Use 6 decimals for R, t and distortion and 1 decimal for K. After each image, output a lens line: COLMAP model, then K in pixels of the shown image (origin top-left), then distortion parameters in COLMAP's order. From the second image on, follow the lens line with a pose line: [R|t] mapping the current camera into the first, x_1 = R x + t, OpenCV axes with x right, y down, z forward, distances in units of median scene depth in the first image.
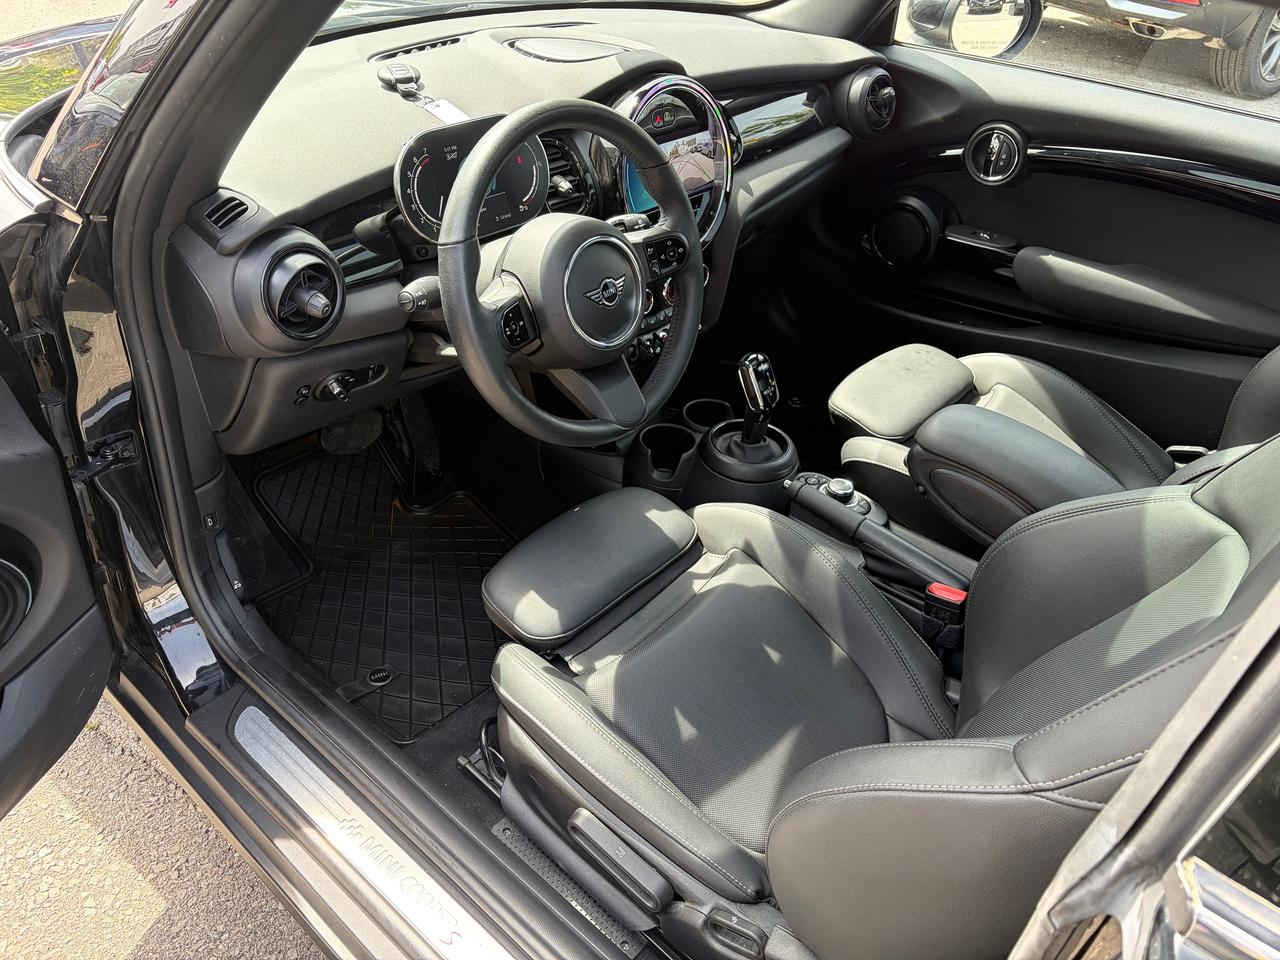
lens RADIAL K [[970.8, 0, 638.6], [0, 970.8, 477.6], [0, 0, 1]] dist [0.047432, -0.055820]
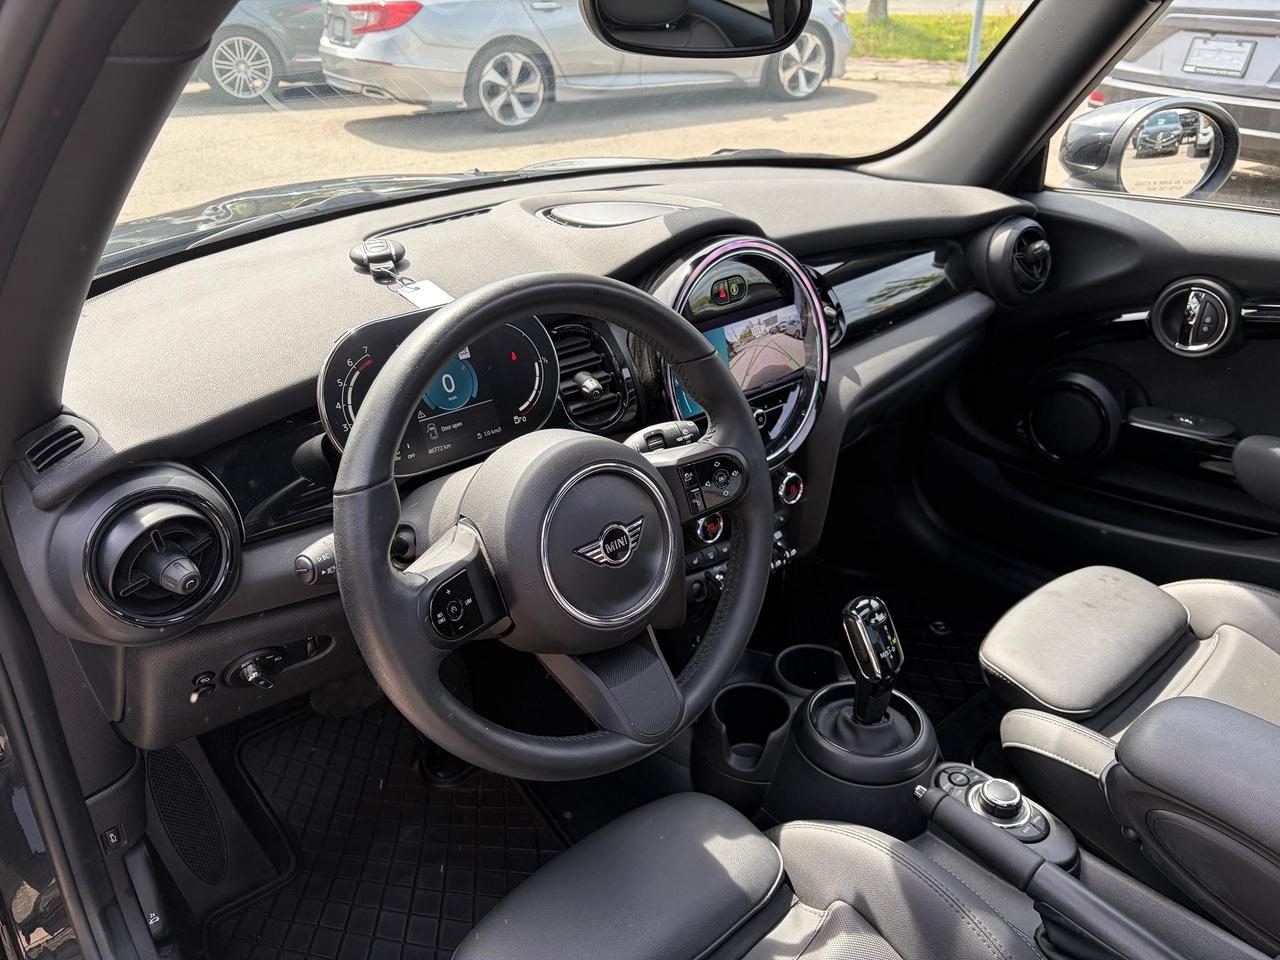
lens RADIAL K [[970.8, 0, 644.9], [0, 970.8, 484.3], [0, 0, 1]] dist [0.047432, -0.055820]
pose [[0.989026, -0.013108, -0.147156, 0.069059], [-0.010375, 0.987435, -0.157686, -0.101155], [0.147374, 0.157482, 0.976463, 0.277558]]
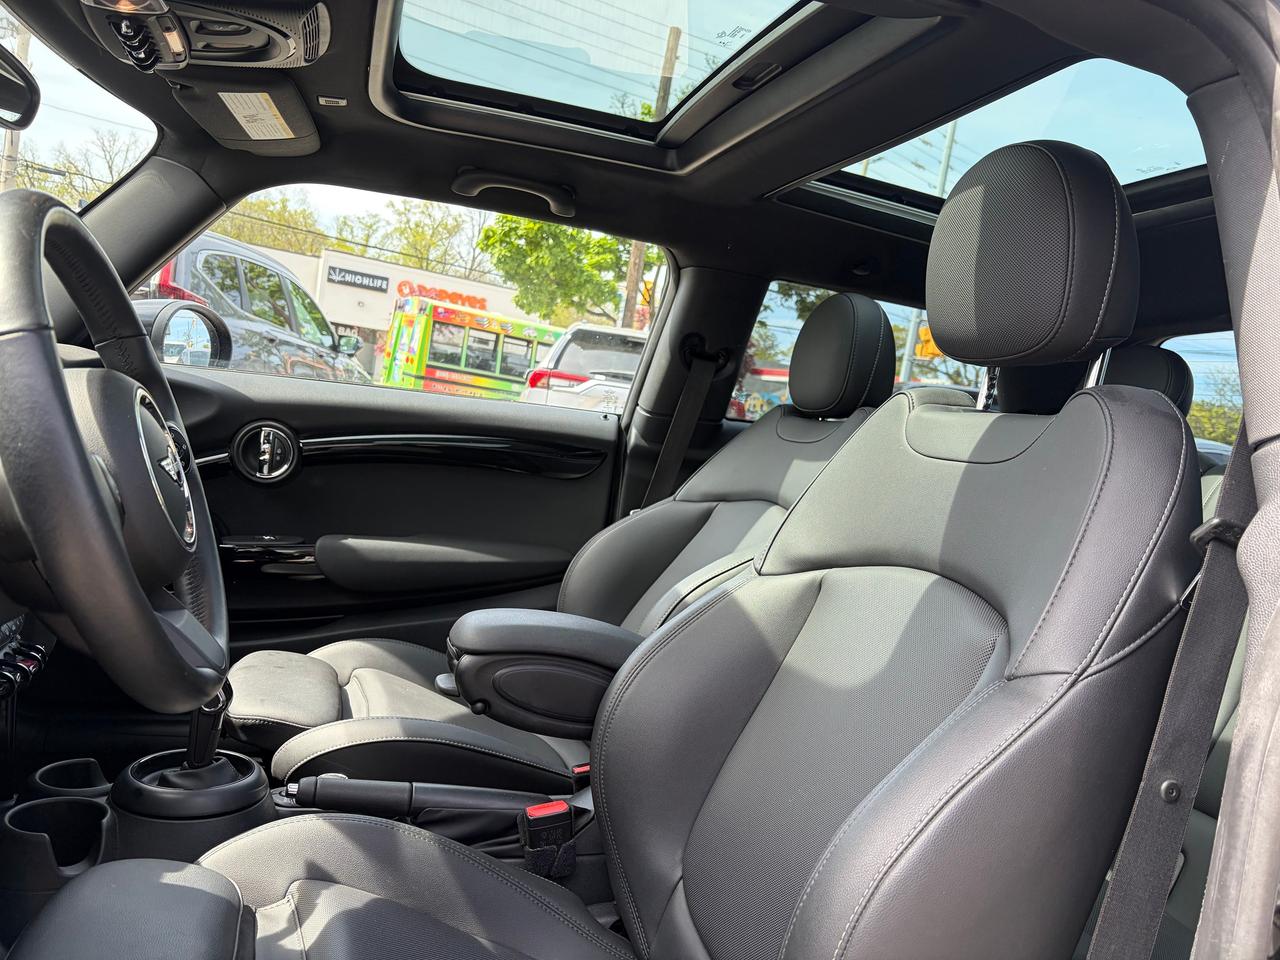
lens RADIAL K [[970.8, 0, 628.5], [0, 970.8, 494.2], [0, 0, 1]] dist [0.047432, -0.055820]
pose [[0.517958, -0.054759, 0.853651, -0.352447], [0.428704, 0.880191, -0.203657, 0.073545], [-0.740224, 0.471450, 0.479378, 0.364576]]
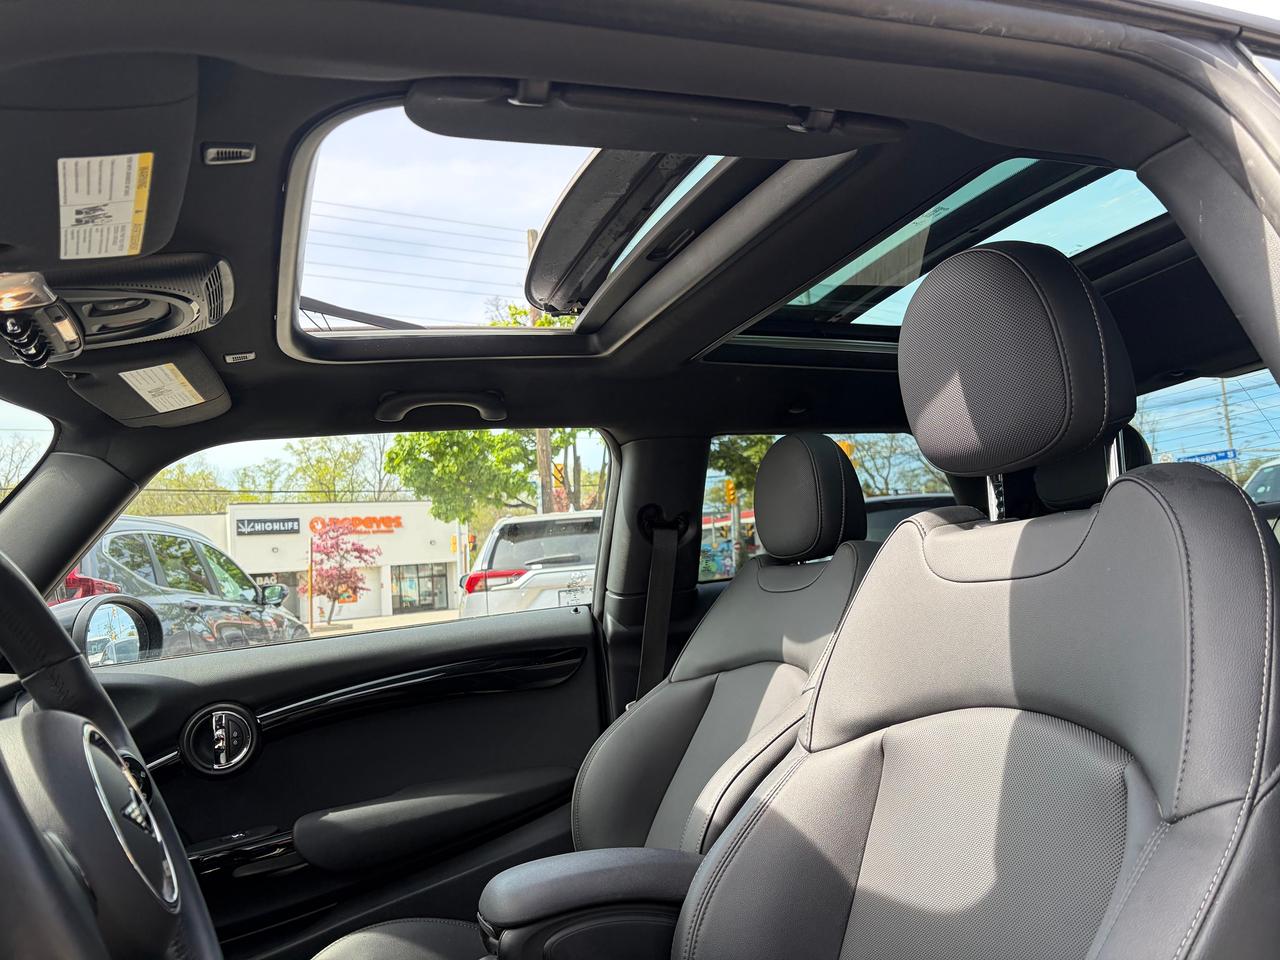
lens RADIAL K [[970.8, 0, 631.2], [0, 970.8, 487.0], [0, 0, 1]] dist [0.047432, -0.055820]
pose [[0.448230, -0.002920, 0.893914, -0.315988], [0.629751, 0.710748, -0.313450, 0.017648], [-0.634432, 0.703441, 0.320417, 0.417683]]
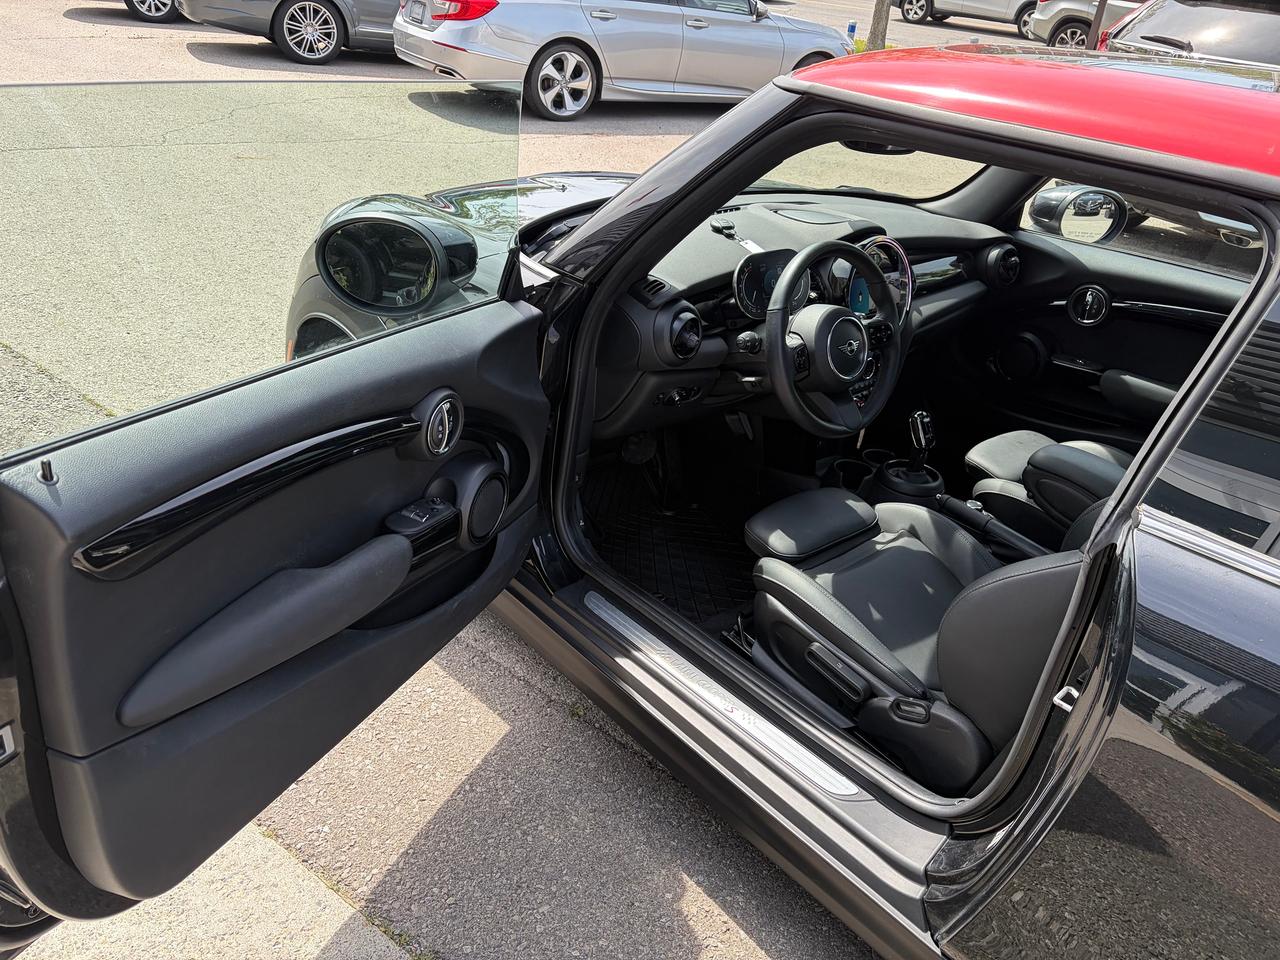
lens RADIAL K [[970.8, 0, 641.7], [0, 970.8, 484.1], [0, 0, 1]] dist [0.047432, -0.055820]
pose [[0.992002, 0.087906, -0.090575, -0.175577], [-0.100959, 0.983304, -0.151393, 0.275008], [0.075754, 0.159327, 0.984315, -0.552340]]
